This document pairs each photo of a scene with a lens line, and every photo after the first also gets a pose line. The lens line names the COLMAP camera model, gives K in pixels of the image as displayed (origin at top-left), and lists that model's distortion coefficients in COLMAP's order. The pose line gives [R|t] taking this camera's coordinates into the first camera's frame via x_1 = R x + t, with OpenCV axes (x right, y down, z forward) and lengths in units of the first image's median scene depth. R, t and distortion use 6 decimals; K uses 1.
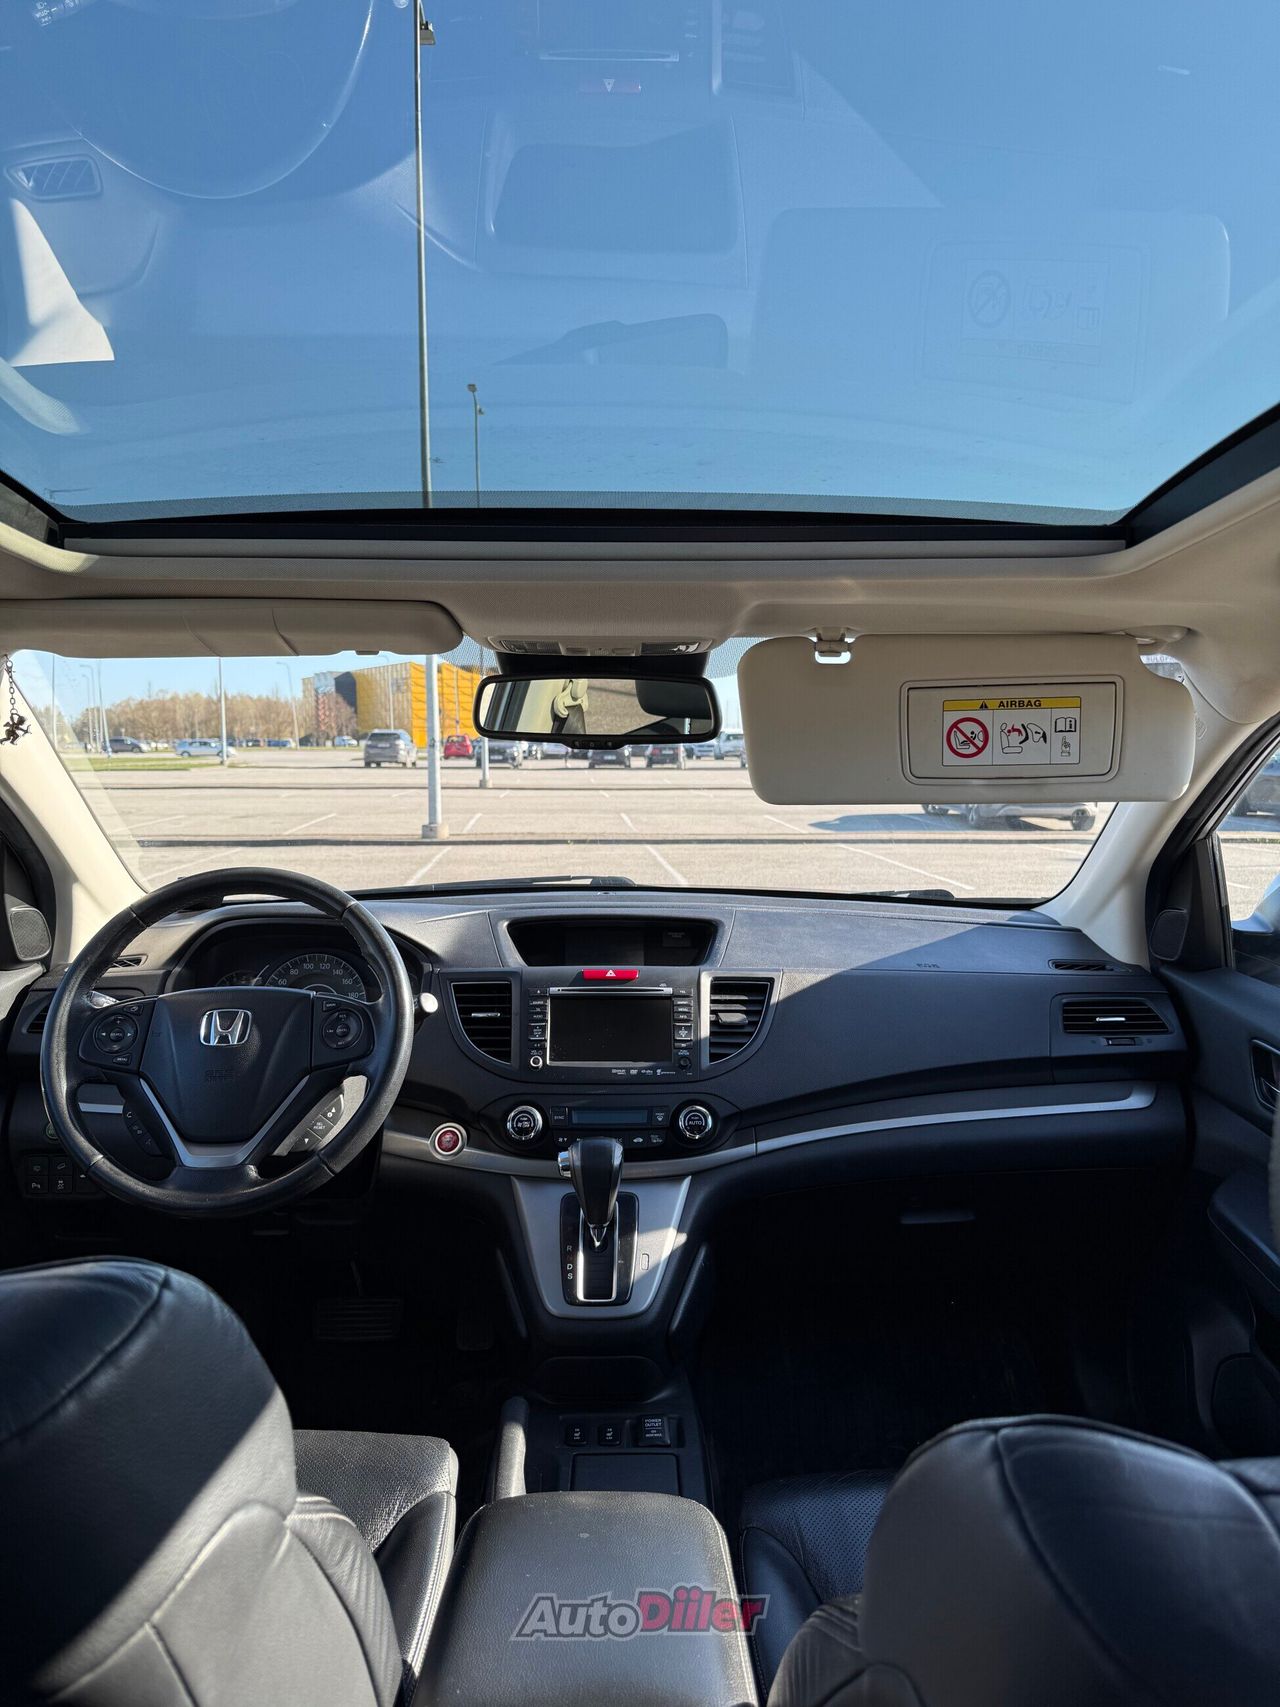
lens RADIAL K [[1208.1, 0, 640.0], [0, 1208.1, 853.5], [0, 0, 1]] dist [0.084689, -0.135186]
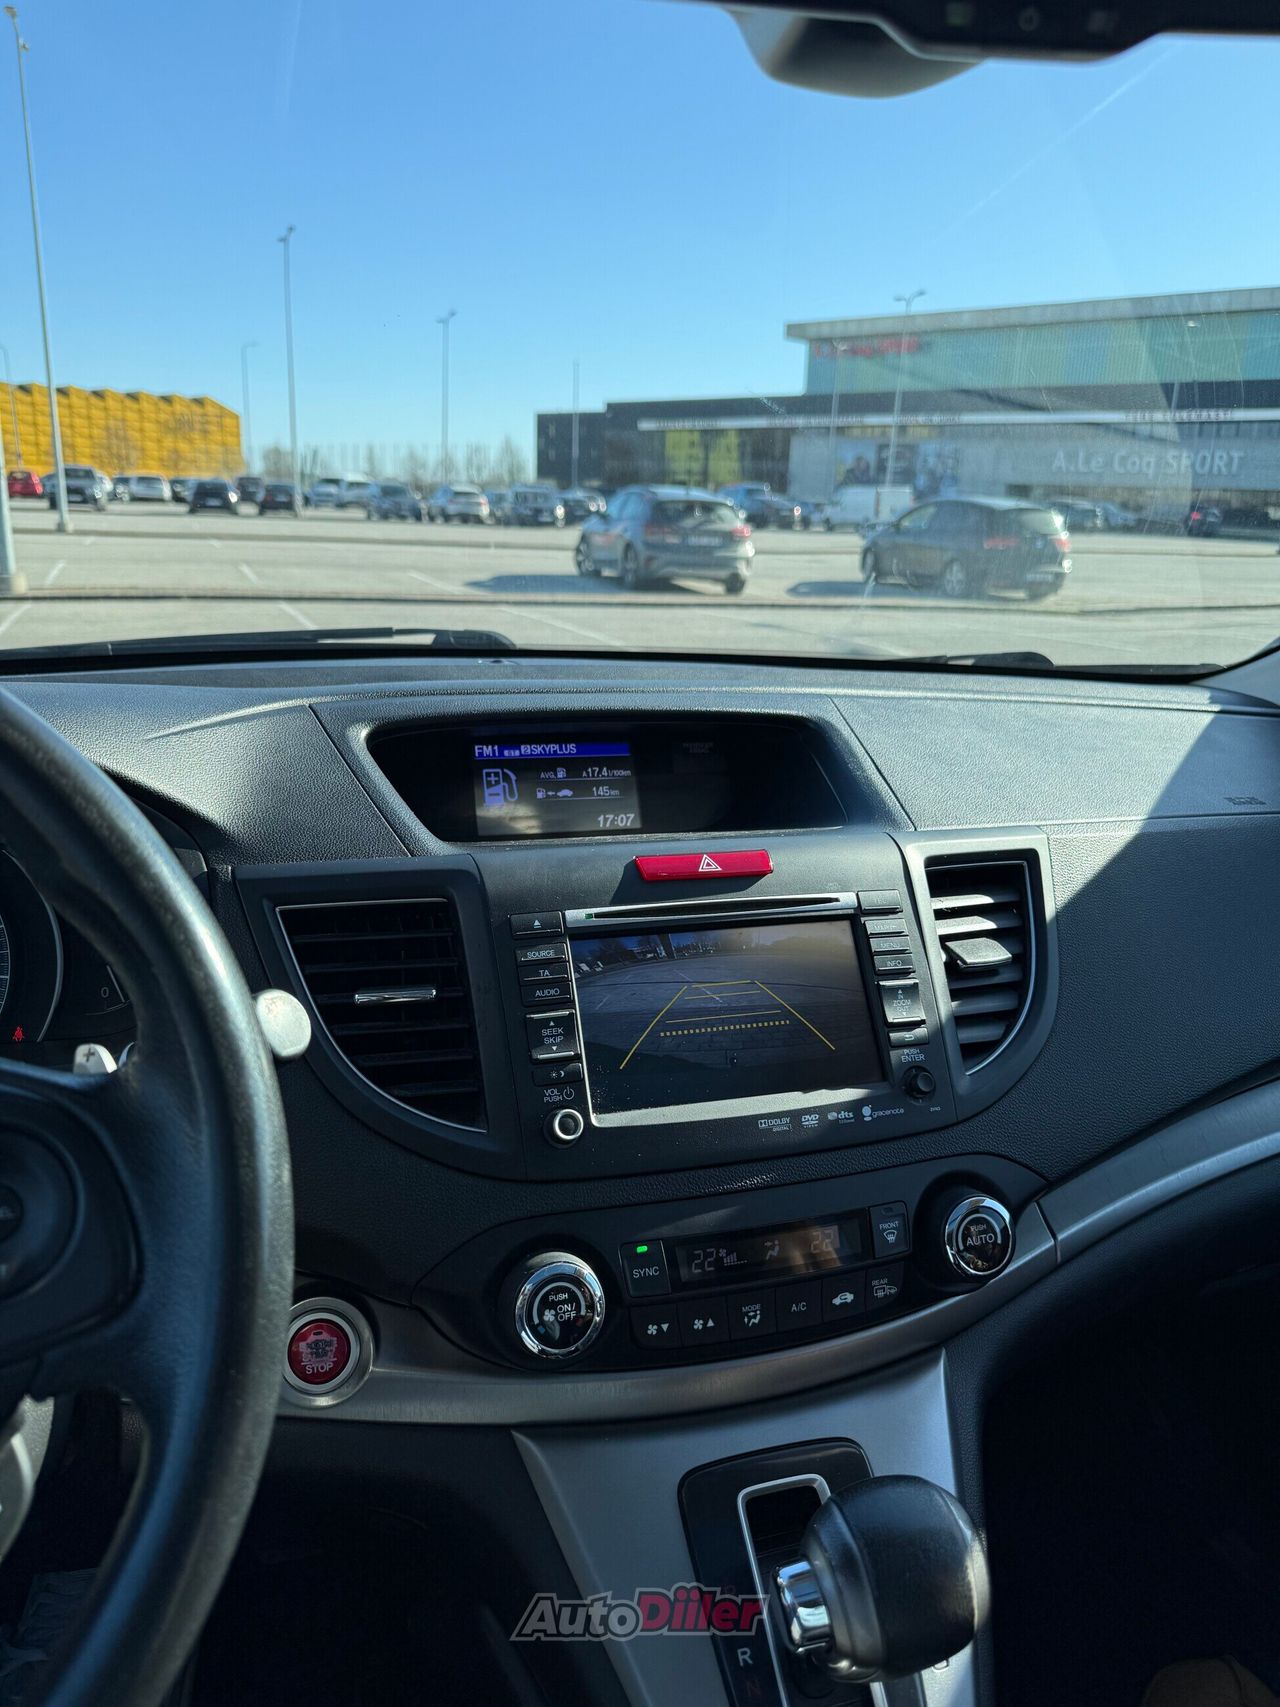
lens RADIAL K [[1208.1, 0, 640.0], [0, 1208.1, 853.5], [0, 0, 1]] dist [0.084689, -0.135186]
pose [[0.954079, -0.048091, 0.295670, -0.160254], [-0.009164, 0.981881, 0.189276, 0.021449], [-0.299415, -0.183294, 0.936351, 0.632684]]
